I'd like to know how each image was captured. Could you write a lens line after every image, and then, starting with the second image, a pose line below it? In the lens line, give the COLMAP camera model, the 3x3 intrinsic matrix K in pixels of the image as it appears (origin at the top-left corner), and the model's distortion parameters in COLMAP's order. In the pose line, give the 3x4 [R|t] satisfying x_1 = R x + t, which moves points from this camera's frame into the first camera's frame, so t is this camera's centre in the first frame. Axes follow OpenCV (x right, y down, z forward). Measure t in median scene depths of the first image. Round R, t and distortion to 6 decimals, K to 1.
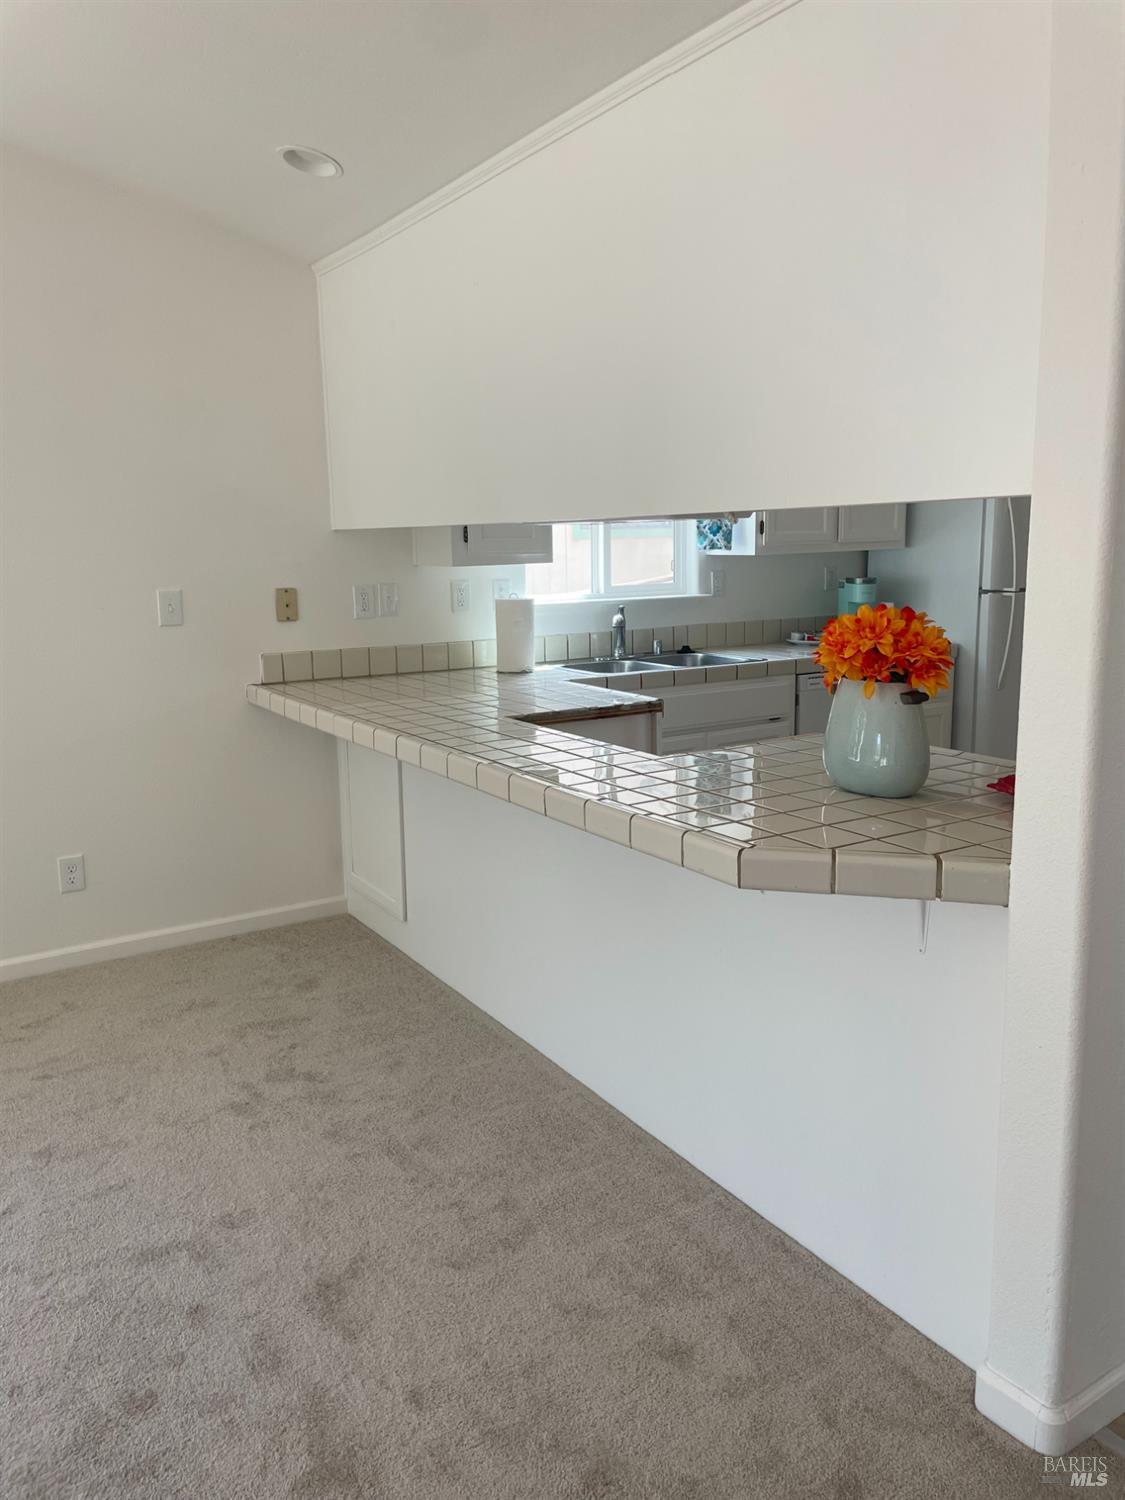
lens RADIAL K [[1140.0, 0, 563.2], [0, 1140.0, 747.8], [0, 0, 1]] dist [0.090568, -0.106737]
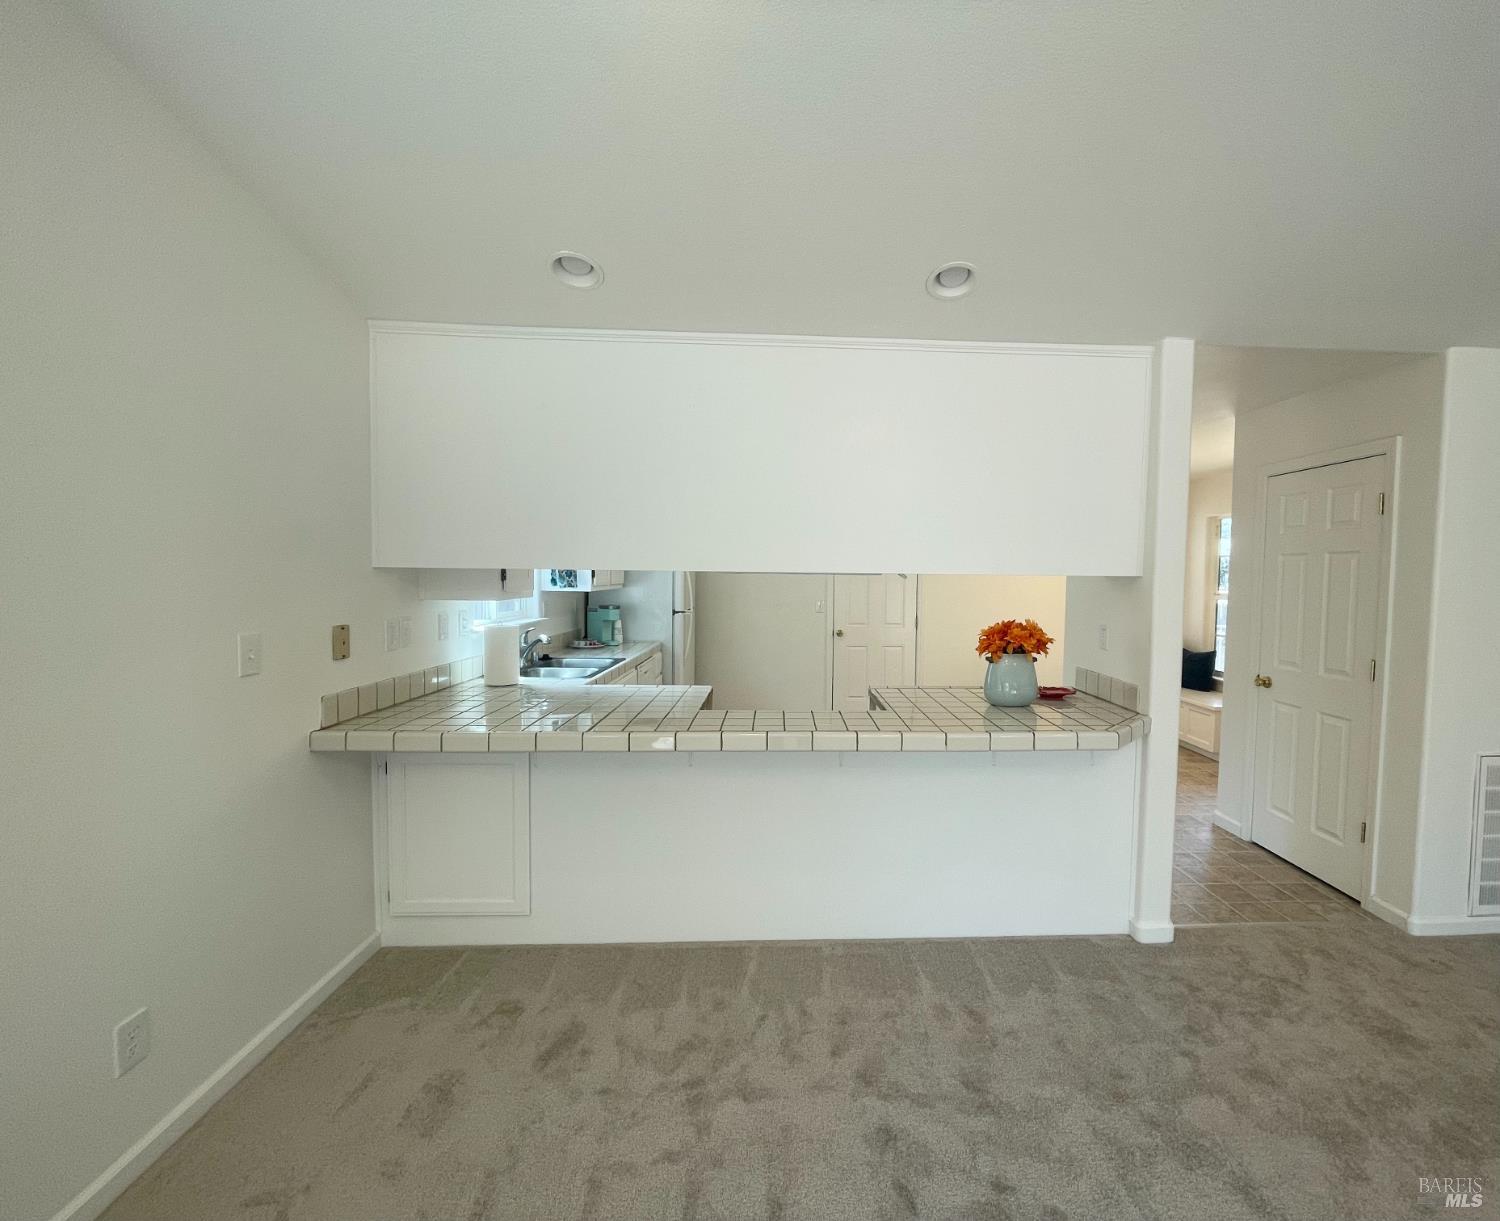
lens RADIAL K [[669.6, 0, 816.0], [0, 669.6, 605.6], [0, 0, 1]] dist [-0.000162, 0.000176]
pose [[0.466693, -0.014419, 0.884302, -0.546288], [0.136004, 0.989144, -0.055648, -0.068894], [-0.873900, 0.146239, 0.463588, 0.381588]]
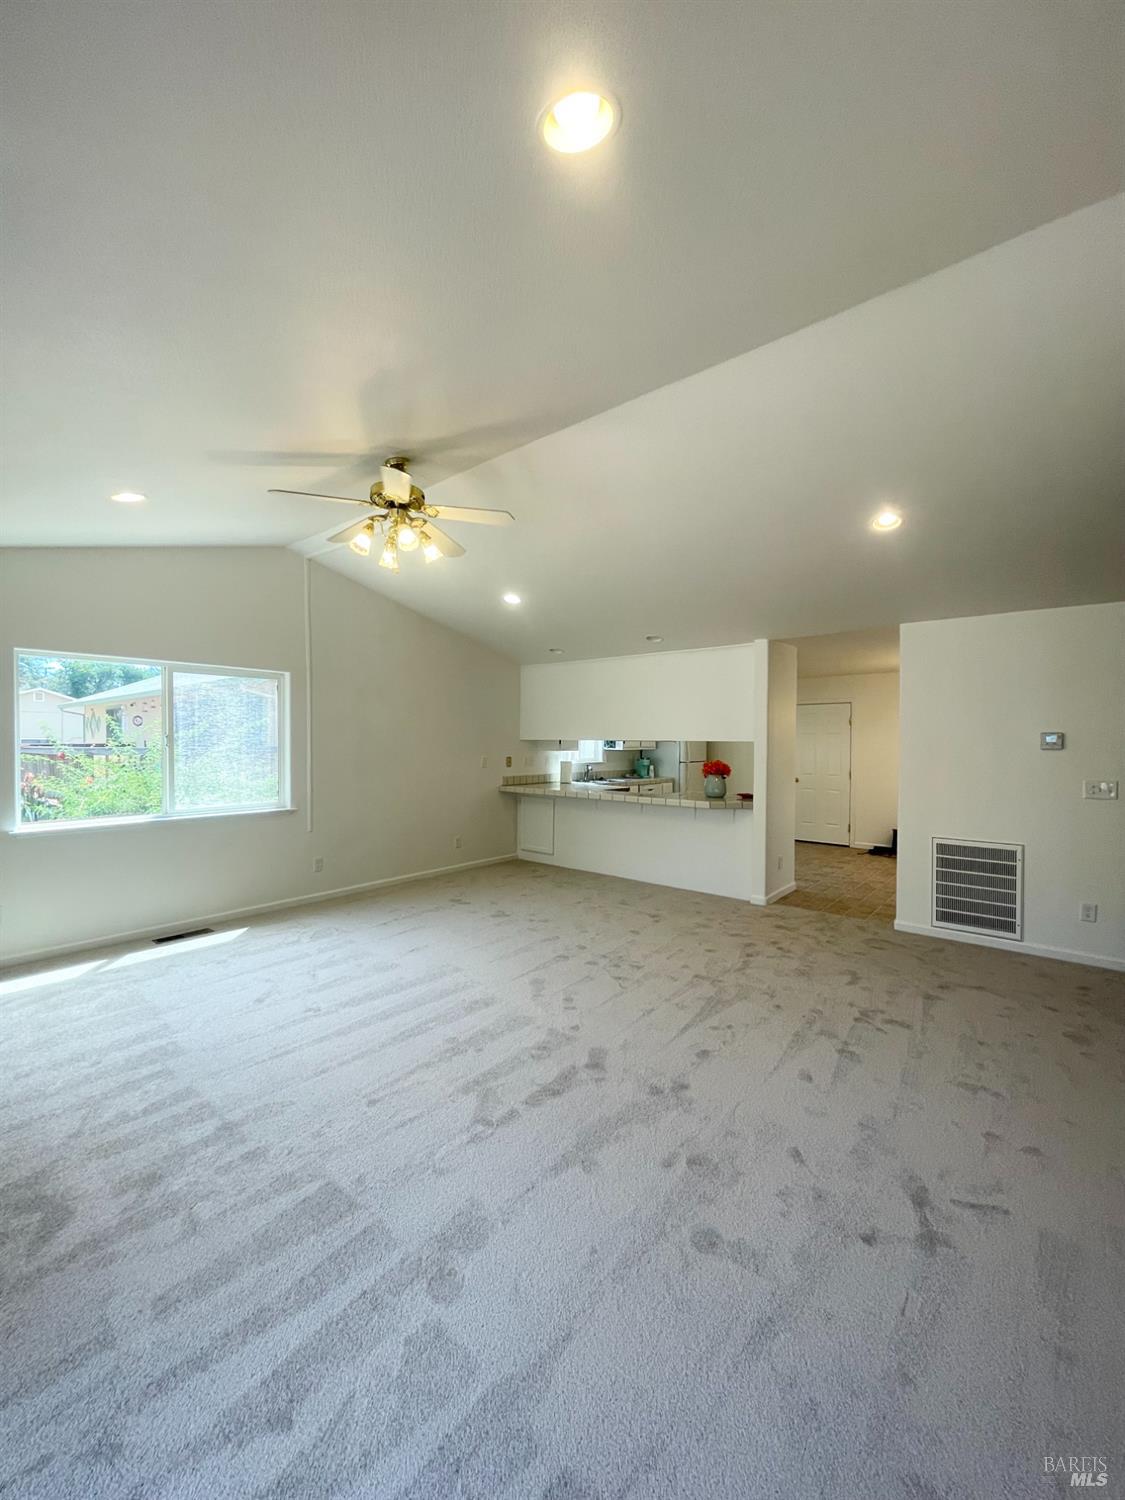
lens RADIAL K [[608.4, 0, 566.3], [0, 608.4, 750.1], [0, 0, 1]] dist [-0.003643, -0.000198]
pose [[0.946005, 0.022741, 0.323353, -0.647416], [0.031527, 0.986352, -0.161603, 0.130643], [-0.322614, 0.163072, 0.932377, -0.694751]]
